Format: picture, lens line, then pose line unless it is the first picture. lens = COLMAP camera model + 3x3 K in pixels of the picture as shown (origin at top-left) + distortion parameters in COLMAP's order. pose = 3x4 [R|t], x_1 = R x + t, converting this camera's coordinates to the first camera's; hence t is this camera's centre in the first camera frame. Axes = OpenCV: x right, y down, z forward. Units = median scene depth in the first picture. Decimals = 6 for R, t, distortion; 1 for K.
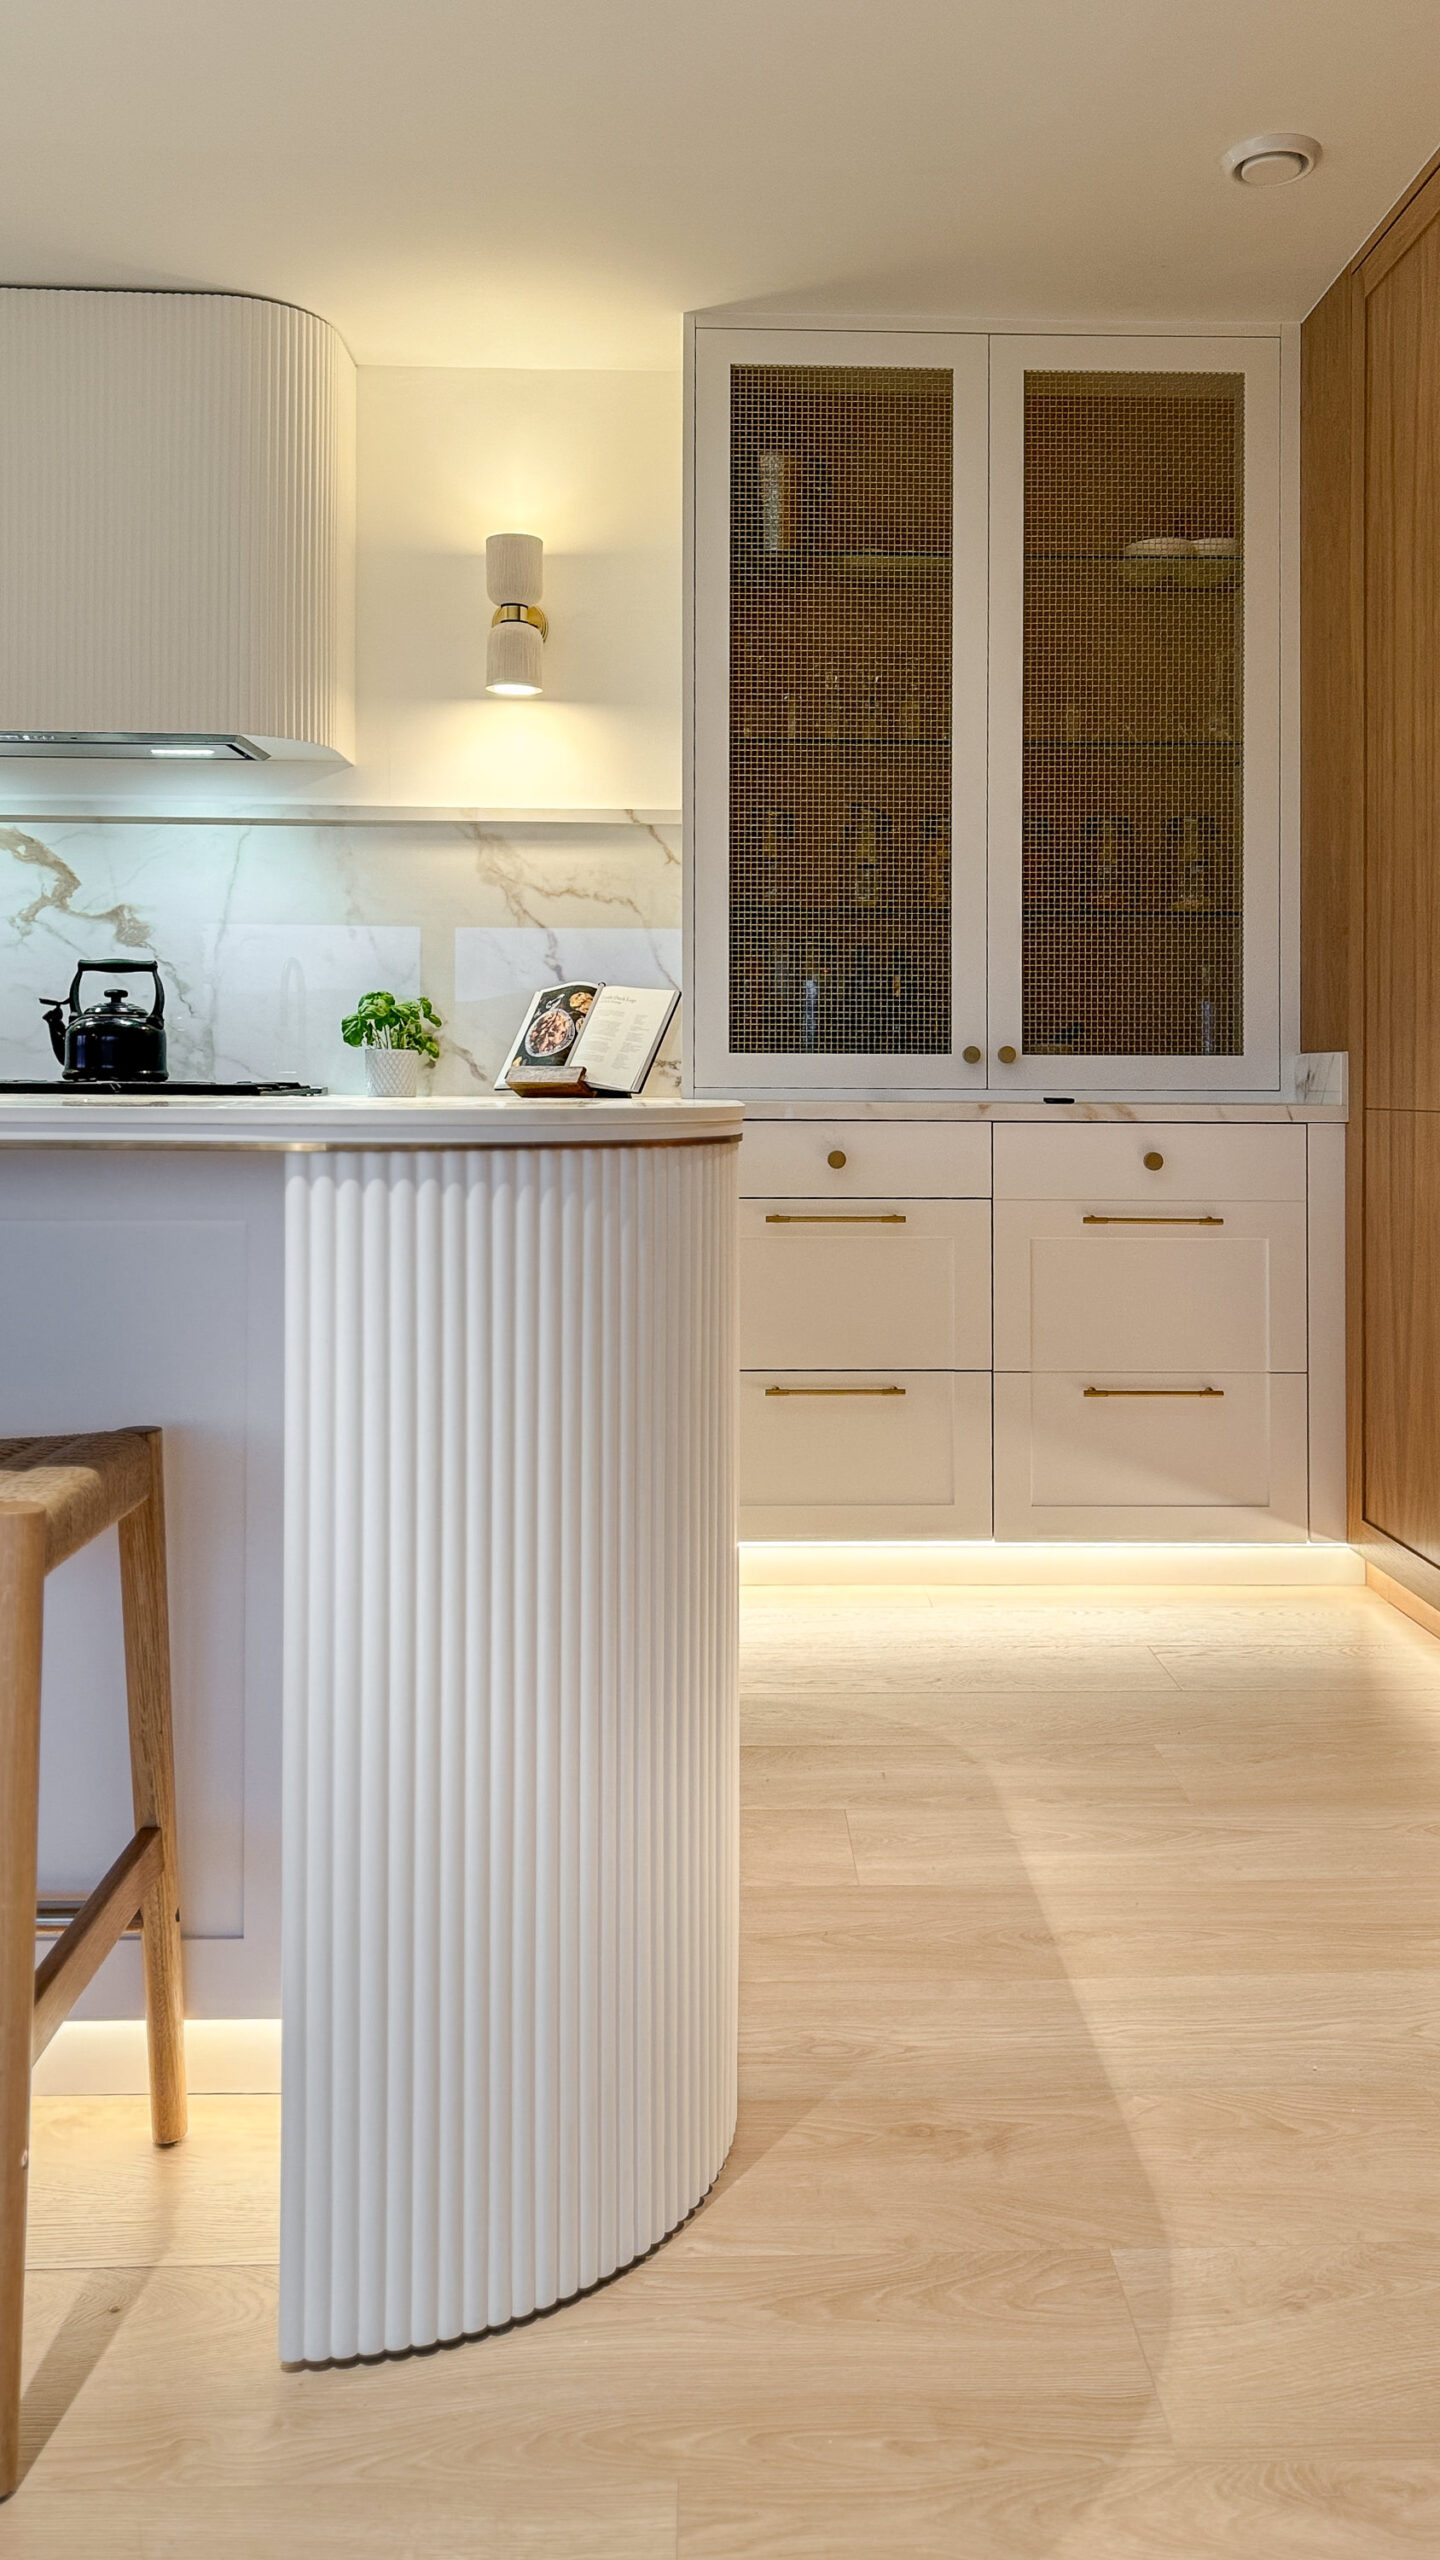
lens RADIAL K [[1837.5, 0, 775.7], [0, 1837.5, 1058.5], [0, 0, 1]] dist [0.002261, 0.036001]
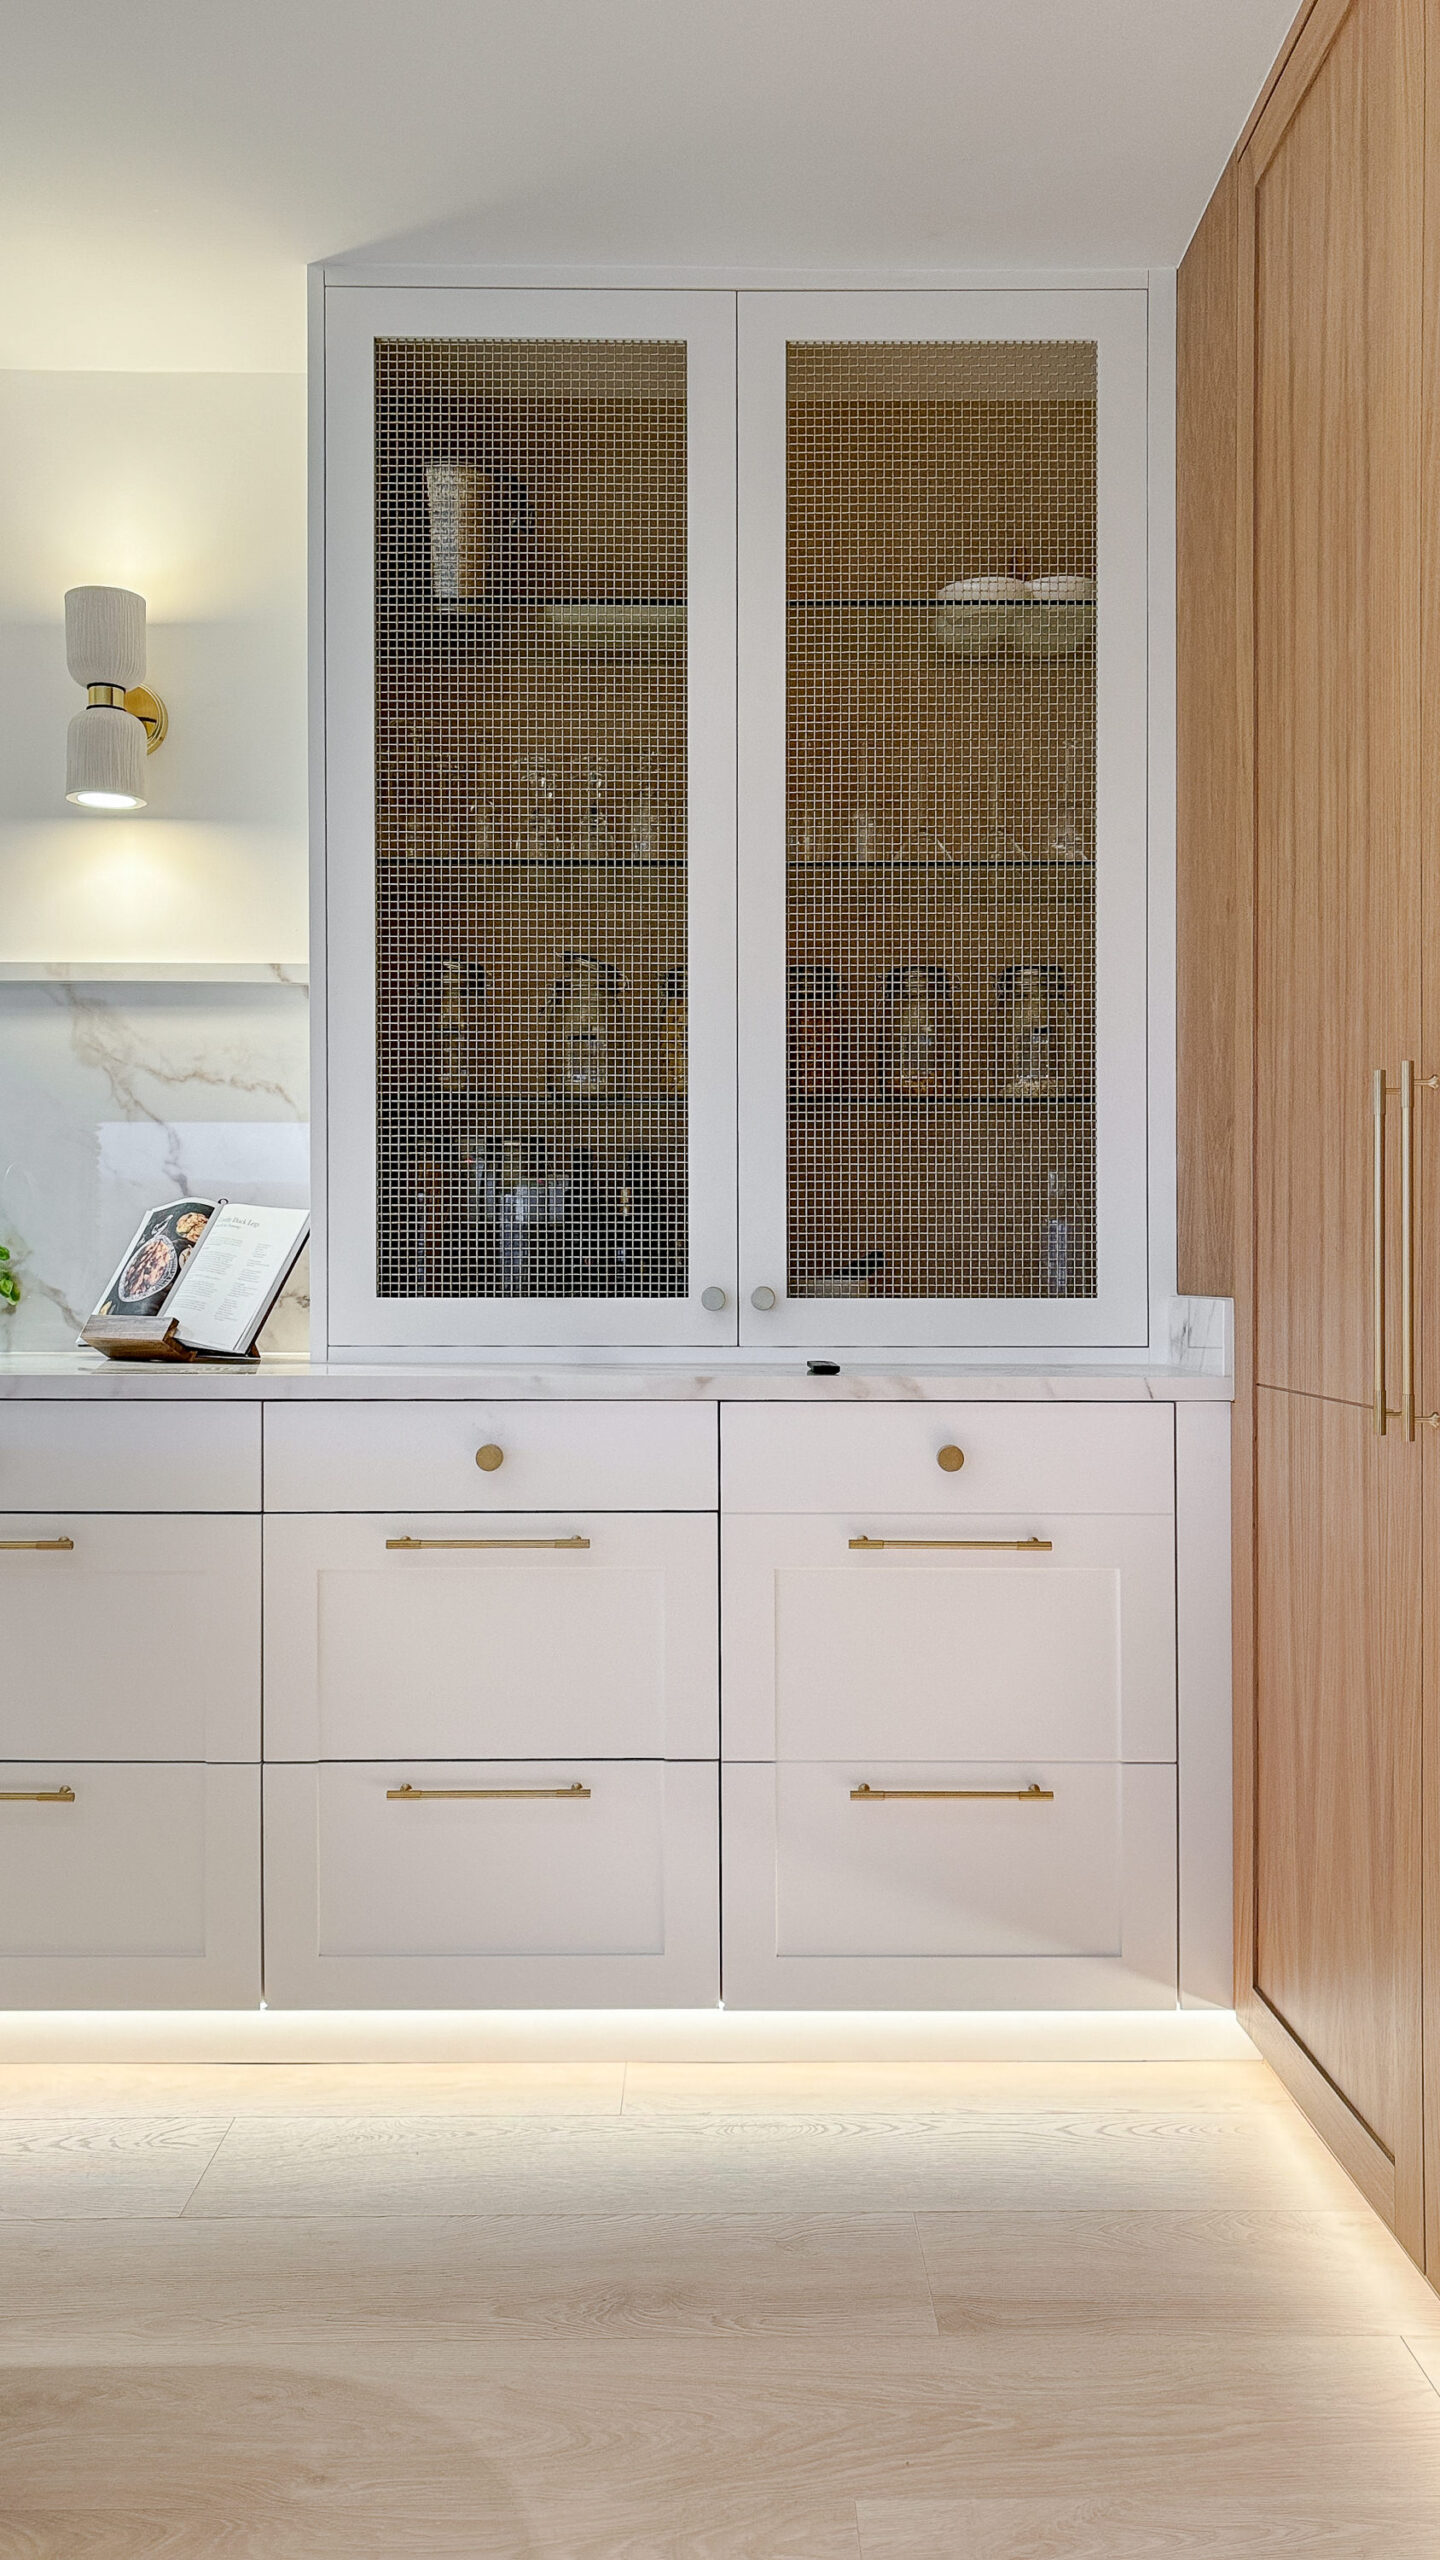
lens RADIAL K [[1837.5, 0, 707.8], [0, 1837.5, 1261.7], [0, 0, 1]] dist [0.002261, 0.036001]
pose [[0.999801, -0.003350, -0.019642, 0.116645], [0.003424, 0.999987, 0.003698, -0.019057], [0.019629, -0.003765, 0.999800, 0.280629]]
